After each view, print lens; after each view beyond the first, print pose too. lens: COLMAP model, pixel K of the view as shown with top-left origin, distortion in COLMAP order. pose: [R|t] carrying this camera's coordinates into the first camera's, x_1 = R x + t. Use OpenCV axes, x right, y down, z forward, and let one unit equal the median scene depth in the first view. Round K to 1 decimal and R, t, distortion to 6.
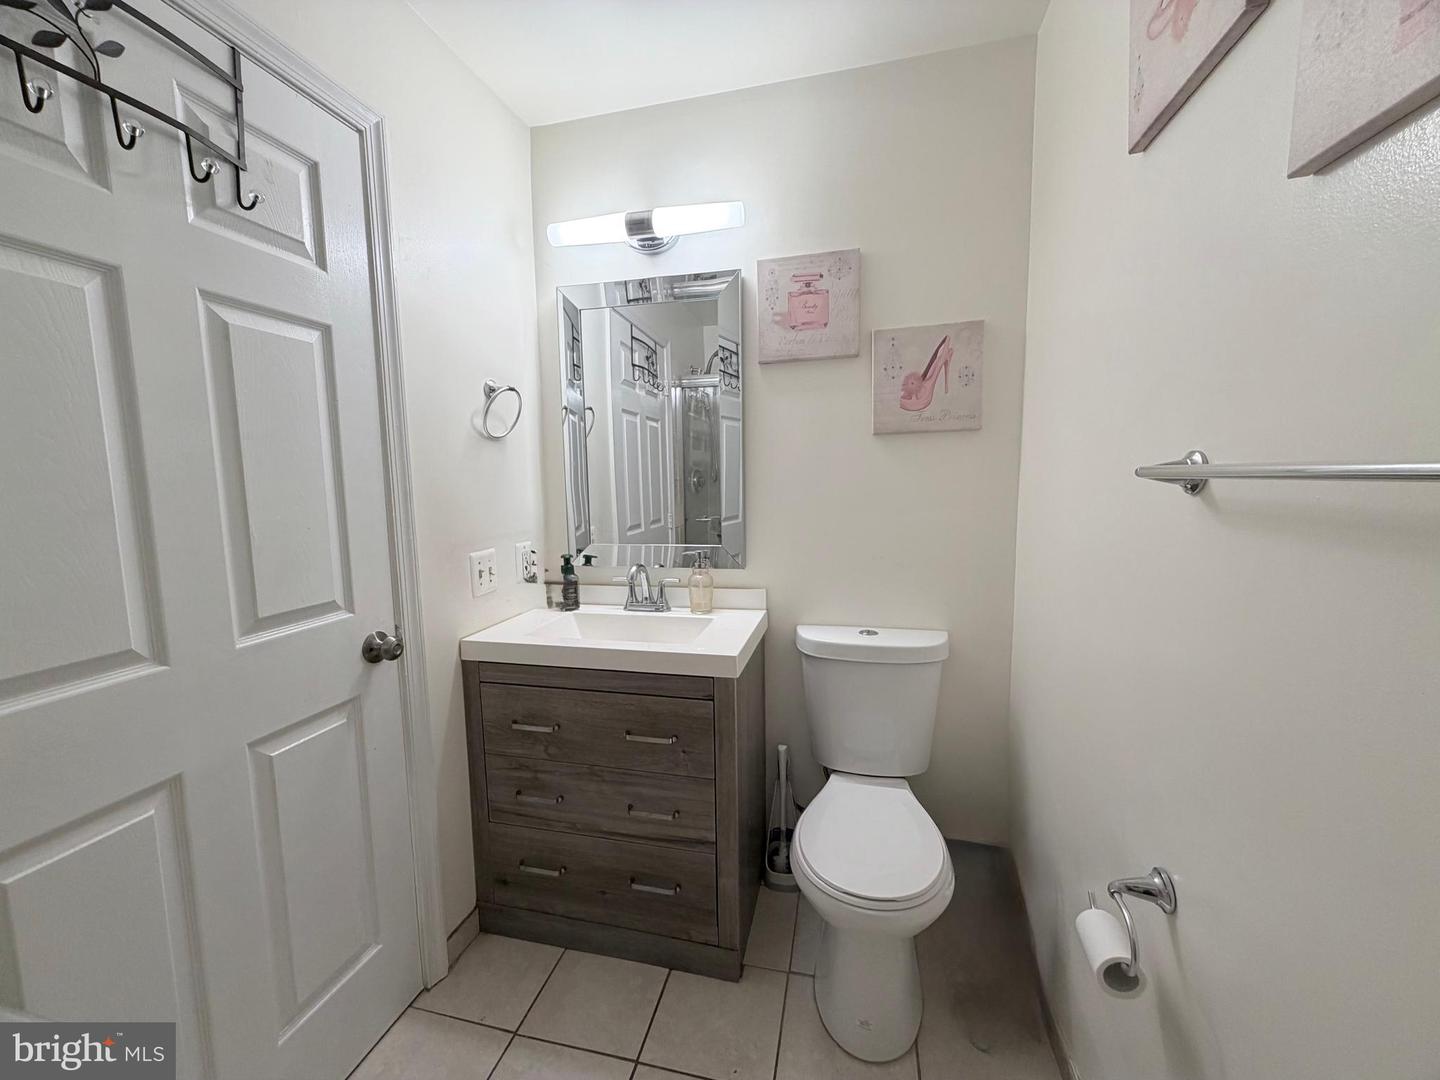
lens RADIAL K [[575.5, 0, 716.8], [0, 575.5, 540.4], [0, 0, 1]] dist [0.000705, -0.000092]
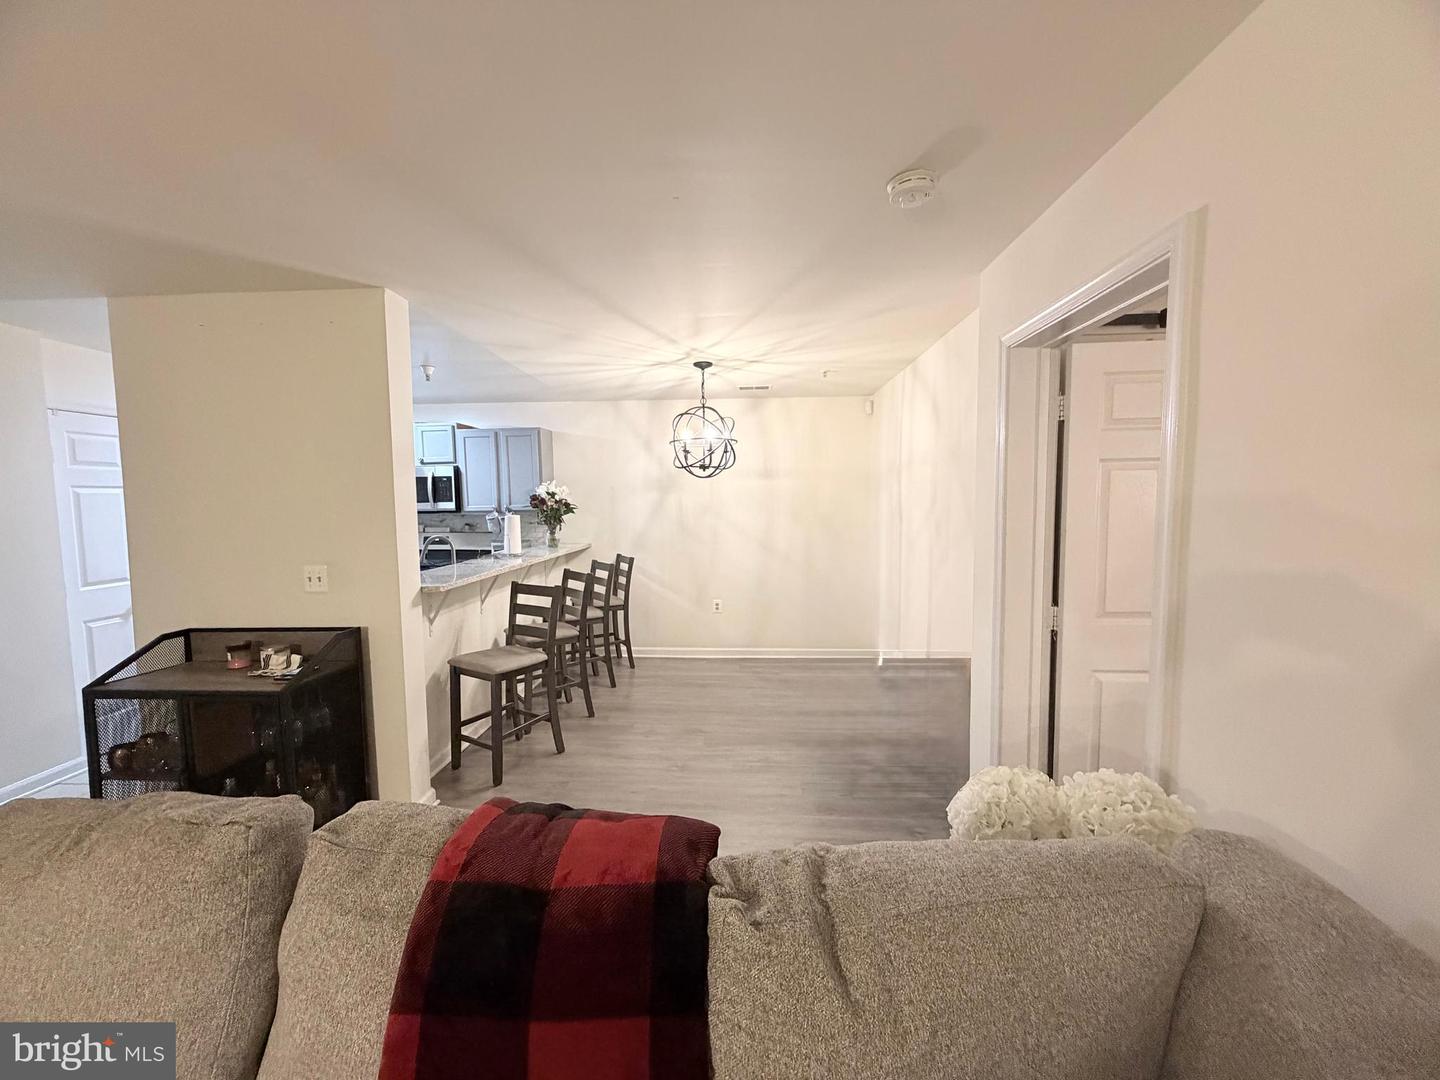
lens RADIAL K [[575.5, 0, 716.8], [0, 575.5, 540.4], [0, 0, 1]] dist [0.000705, -0.000092]
pose [[0.982570, -0.011968, 0.185507, 2.137986], [0.018779, 0.999211, -0.035002, 0.082582], [-0.184942, 0.037876, 0.982019, -2.920603]]
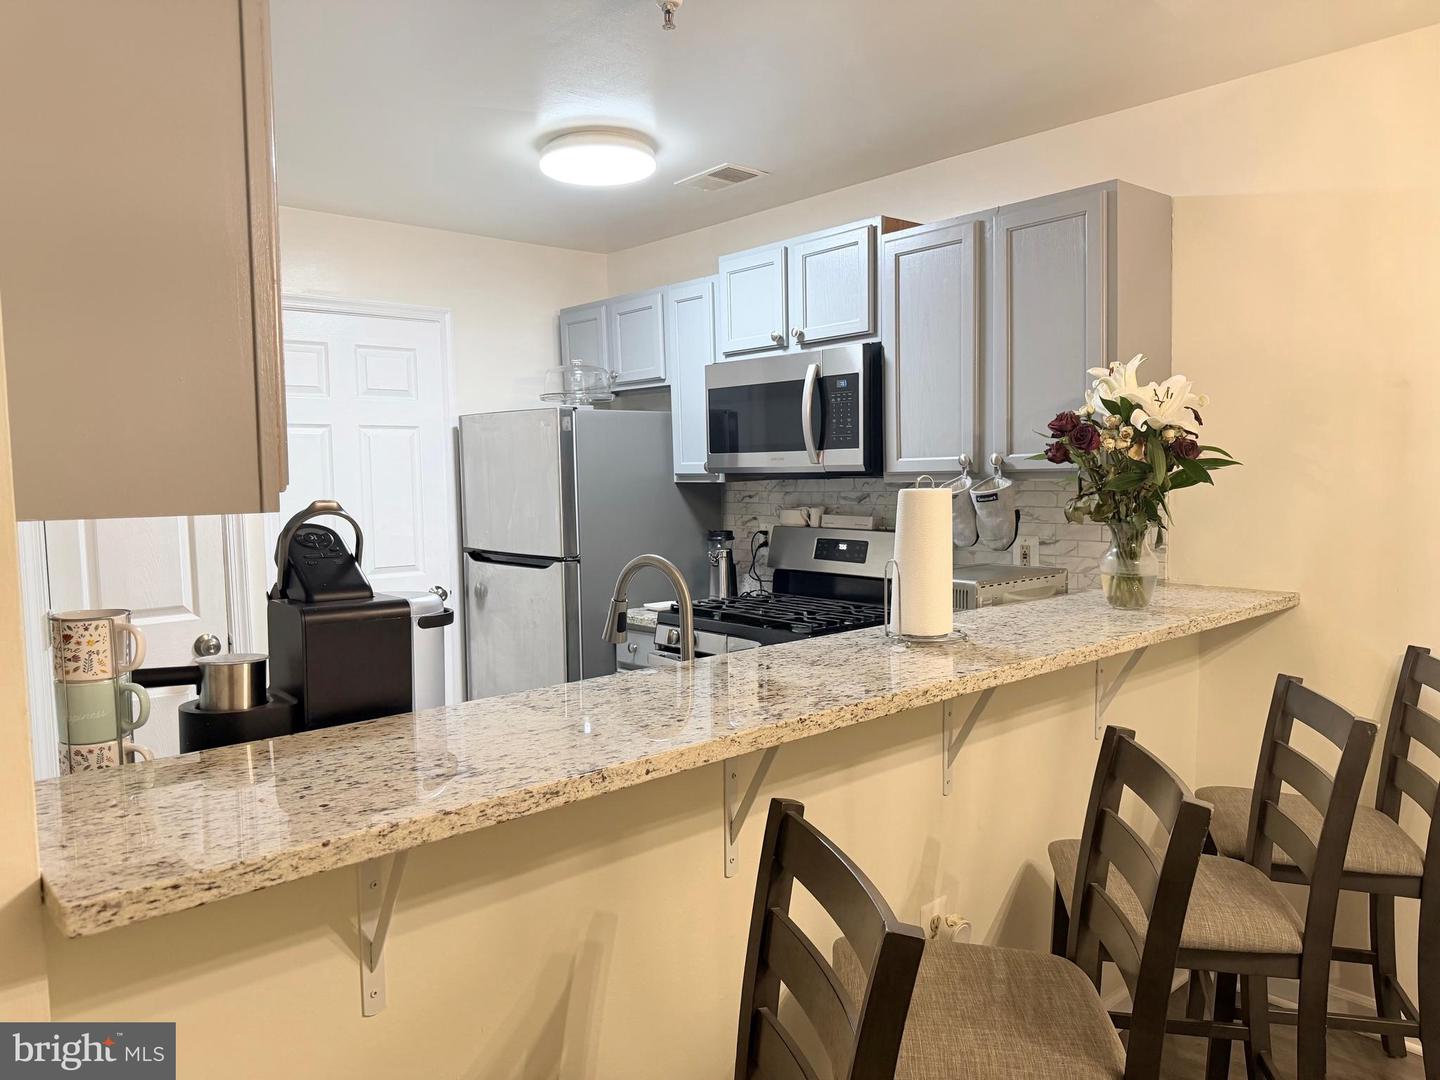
lens RADIAL K [[1008.5, 0, 713.6], [0, 1008.5, 545.8], [0, 0, 1]] dist [0.129458, -0.209034]
pose [[0.819797, 0.044610, -0.570914, 2.241218], [-0.054663, 0.998505, -0.000471, -0.142083], [0.570040, 0.031594, 0.821010, -0.363746]]
